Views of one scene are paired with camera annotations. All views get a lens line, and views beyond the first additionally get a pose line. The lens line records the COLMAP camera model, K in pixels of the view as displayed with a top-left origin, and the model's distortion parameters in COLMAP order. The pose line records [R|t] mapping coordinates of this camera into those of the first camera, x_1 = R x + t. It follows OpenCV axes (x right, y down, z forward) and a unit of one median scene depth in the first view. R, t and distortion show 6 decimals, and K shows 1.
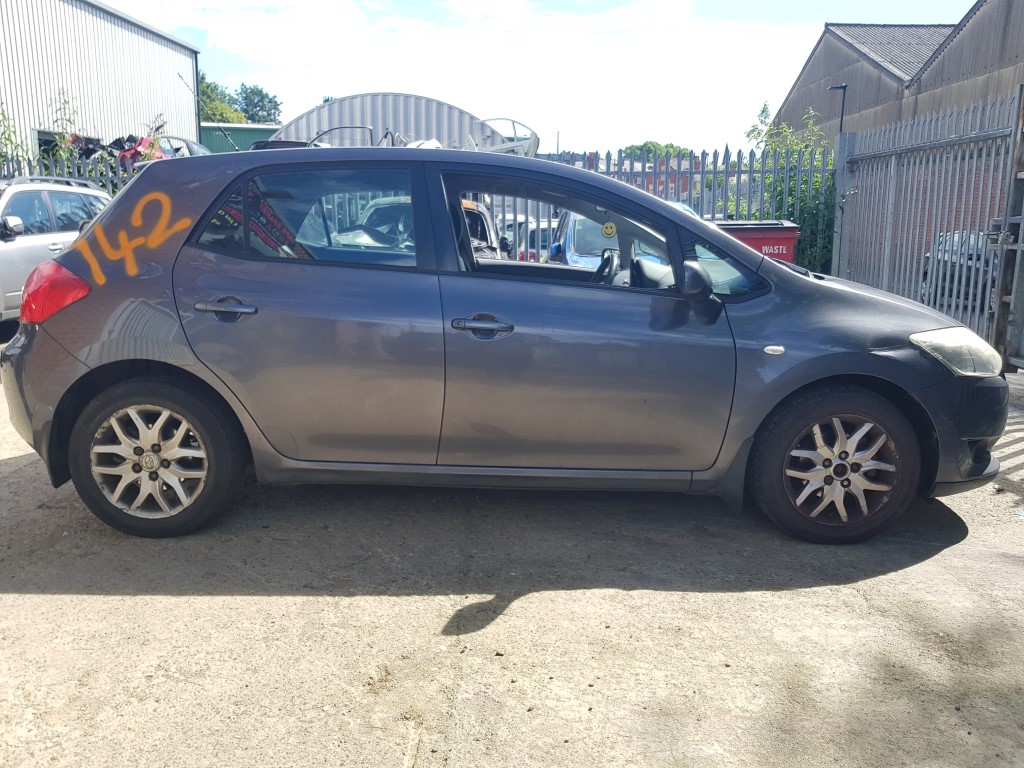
lens RADIAL K [[796.4, 0, 502.7], [0, 796.4, 381.5], [0, 0, 1]] dist [0.045809, -0.067714]
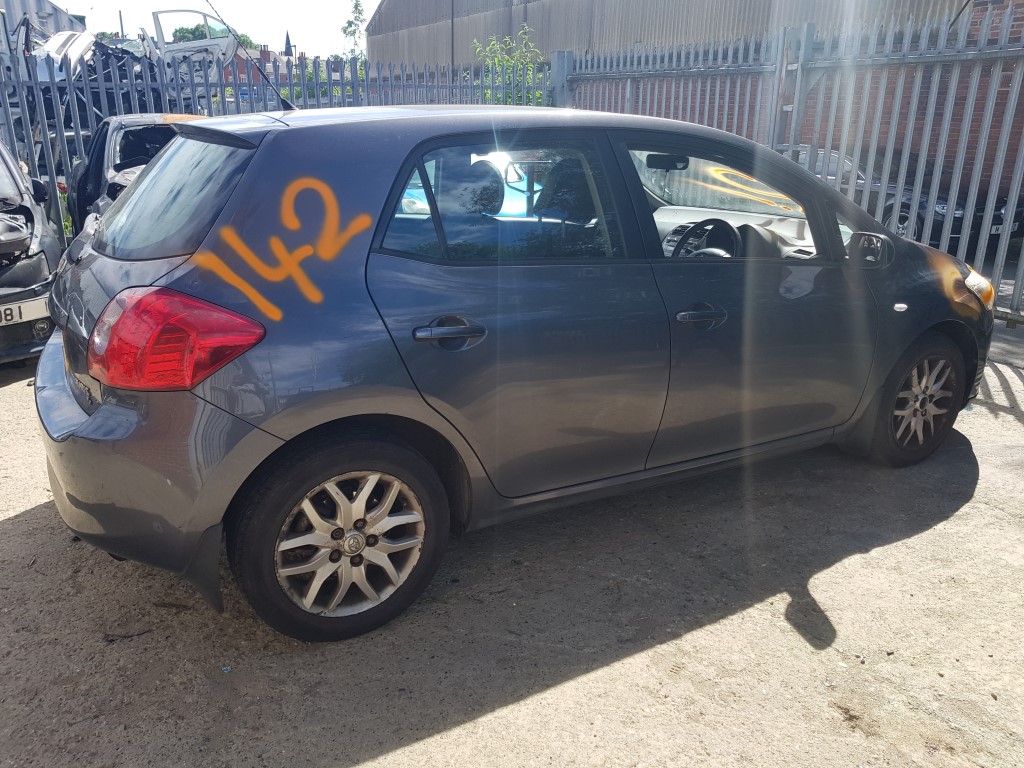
lens RADIAL K [[796.4, 0, 512.3], [0, 796.4, 380.6], [0, 0, 1]] dist [0.045809, -0.067714]
pose [[0.866927, -0.153452, 0.474226, -0.644771], [0.094163, 0.984718, 0.146502, -0.147927], [-0.489460, -0.082352, 0.868128, 0.284737]]
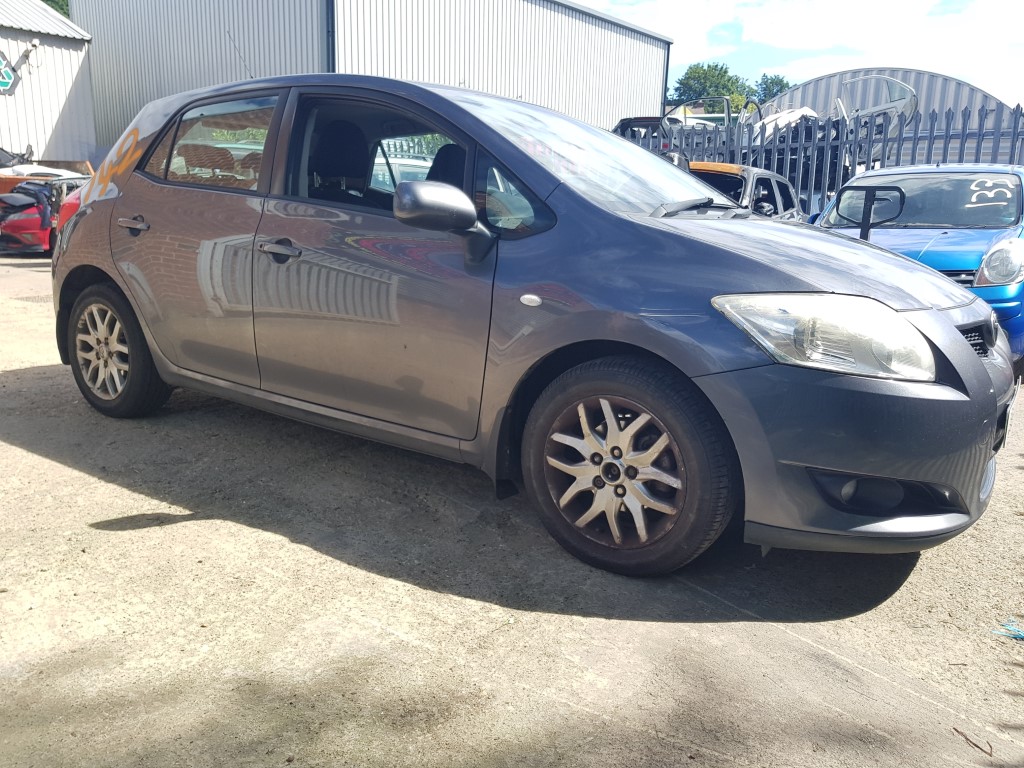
lens RADIAL K [[796.4, 0, 513.4], [0, 796.4, 381.0], [0, 0, 1]] dist [0.045809, -0.067714]
pose [[0.823260, 0.135780, -0.551186, 0.743036], [-0.131619, 0.990170, 0.047331, 0.004909], [0.552194, 0.033581, 0.833039, 0.335797]]
